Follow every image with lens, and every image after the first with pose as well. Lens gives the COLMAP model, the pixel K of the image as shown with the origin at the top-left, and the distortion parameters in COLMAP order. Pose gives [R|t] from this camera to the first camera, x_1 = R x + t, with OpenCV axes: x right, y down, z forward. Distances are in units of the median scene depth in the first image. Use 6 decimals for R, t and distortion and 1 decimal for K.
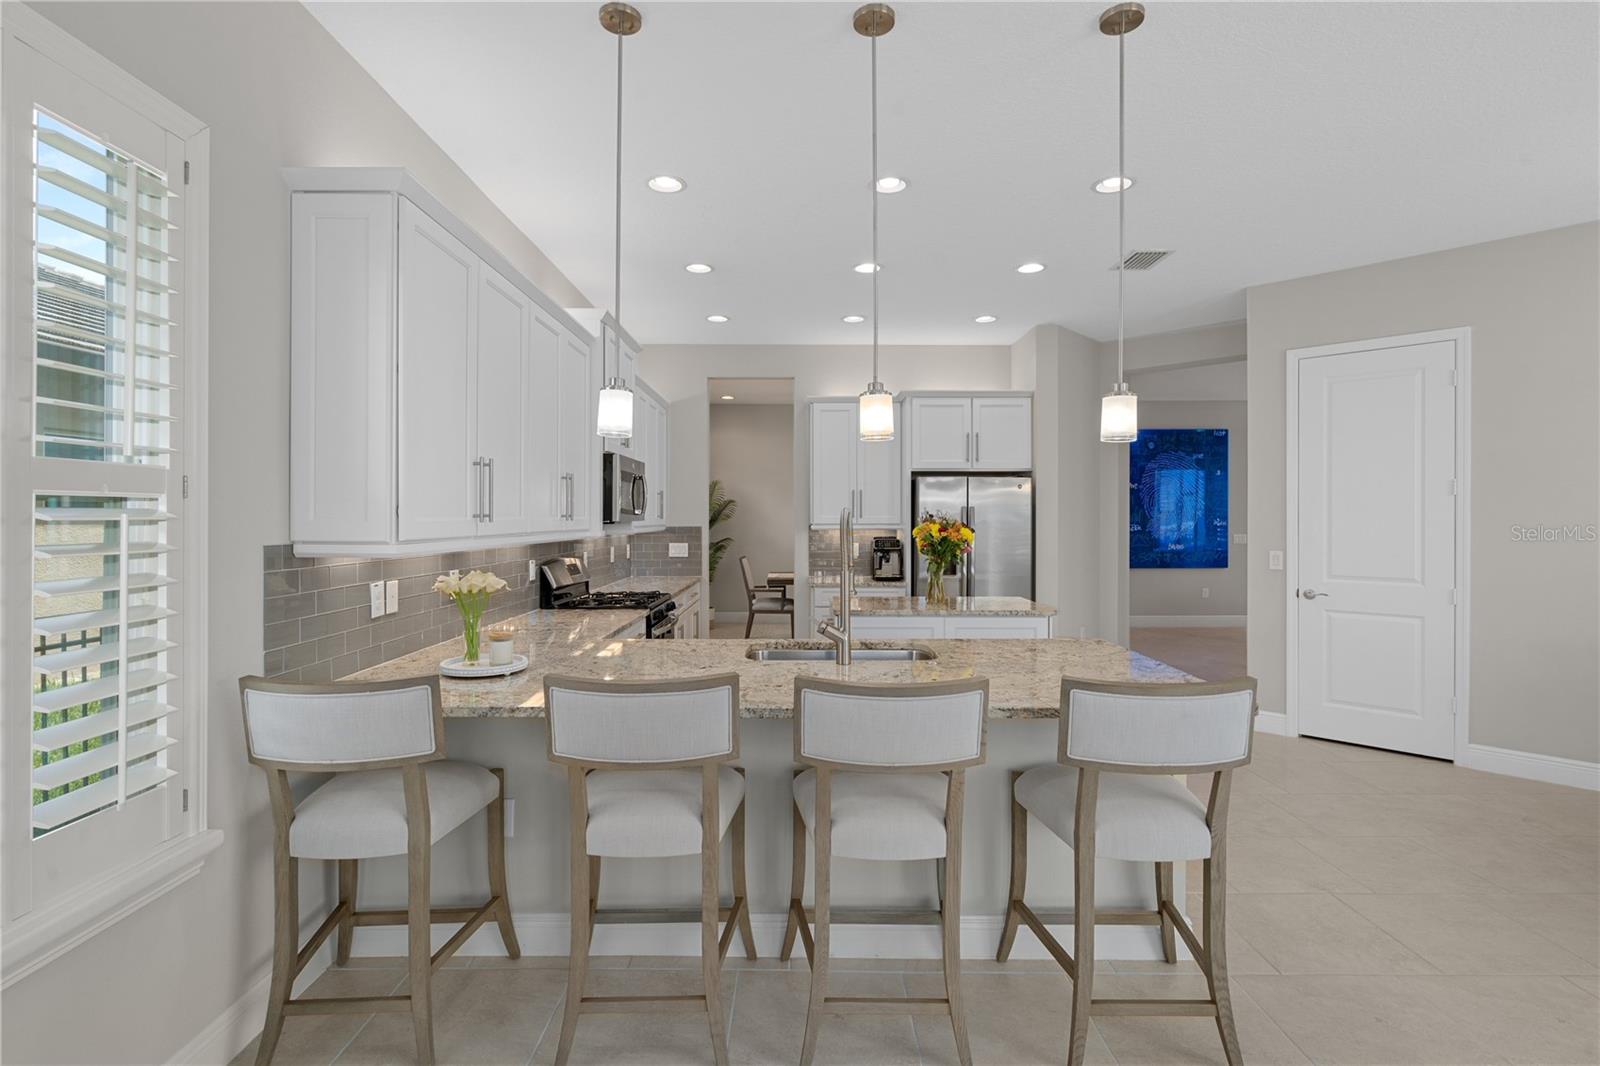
lens RADIAL K [[757.3, 0, 792.4], [0, 757.3, 522.2], [0, 0, 1]] dist [-0.002865, 0.001890]
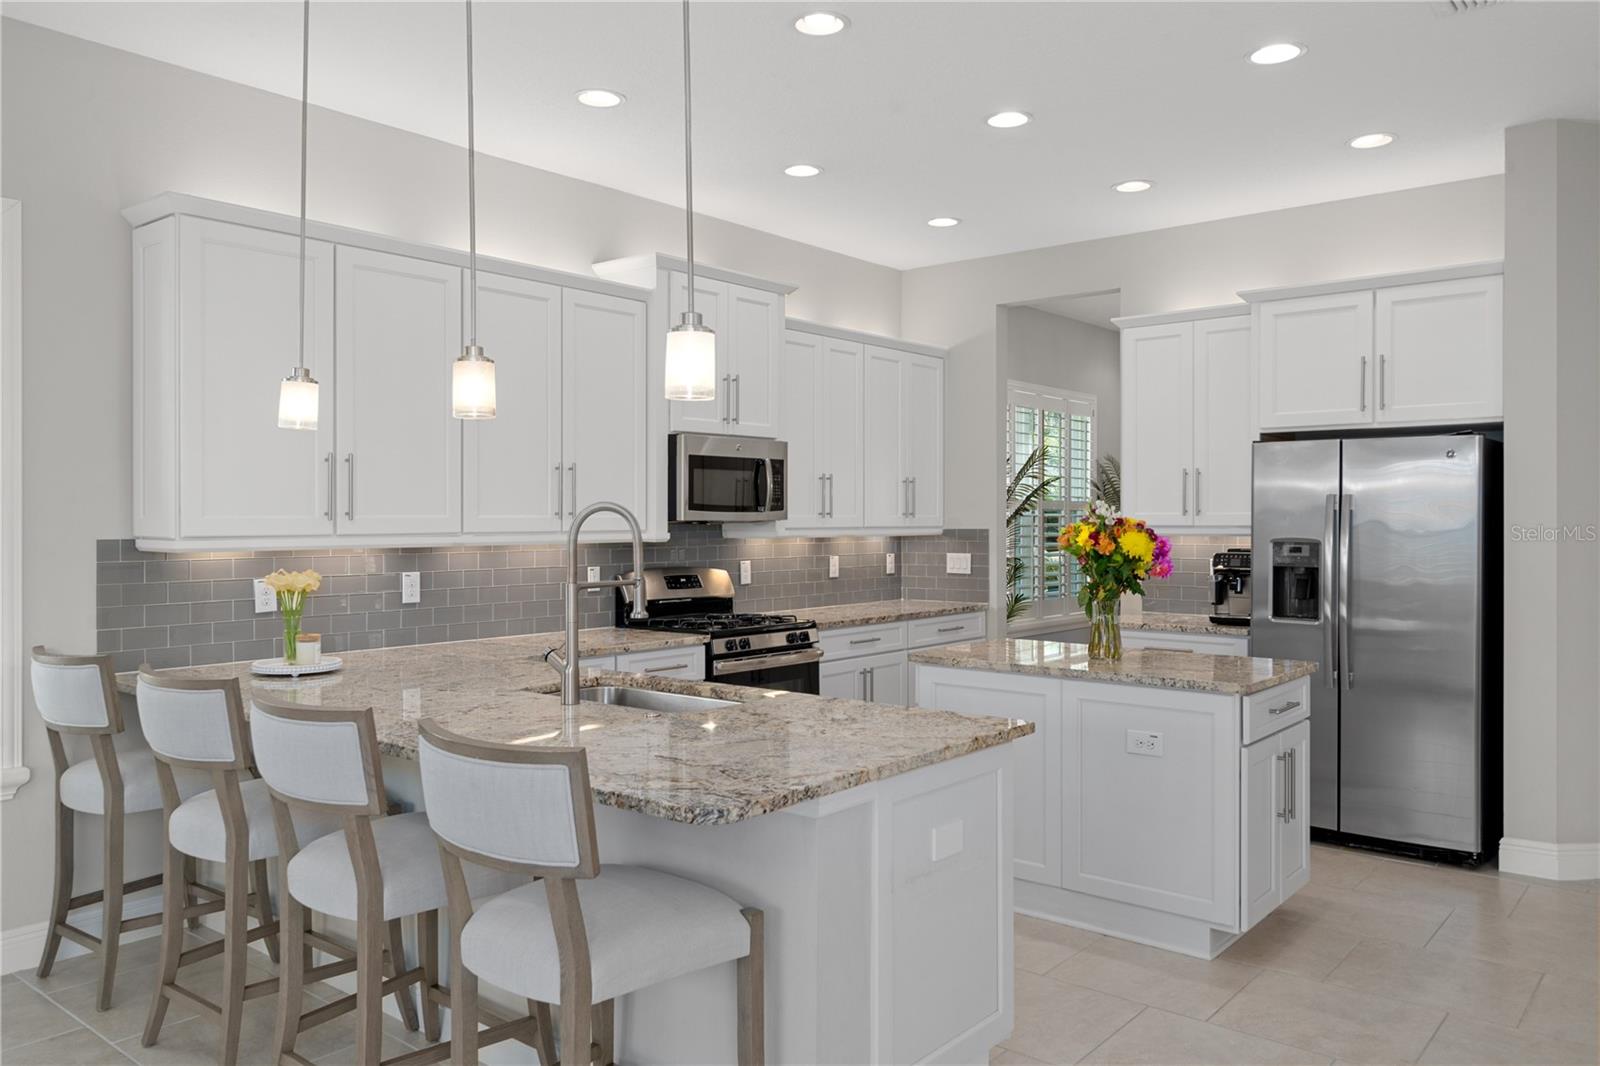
lens RADIAL K [[1153.3, 0, 802.9], [0, 1153.3, 522.1], [0, 0, 1]] dist [0.013225, -0.011433]
pose [[0.767576, 0.001350, -0.640957, 0.550408], [-0.002695, 0.999996, -0.001121, 0.001379], [0.640953, 0.002588, 0.767576, 0.142930]]
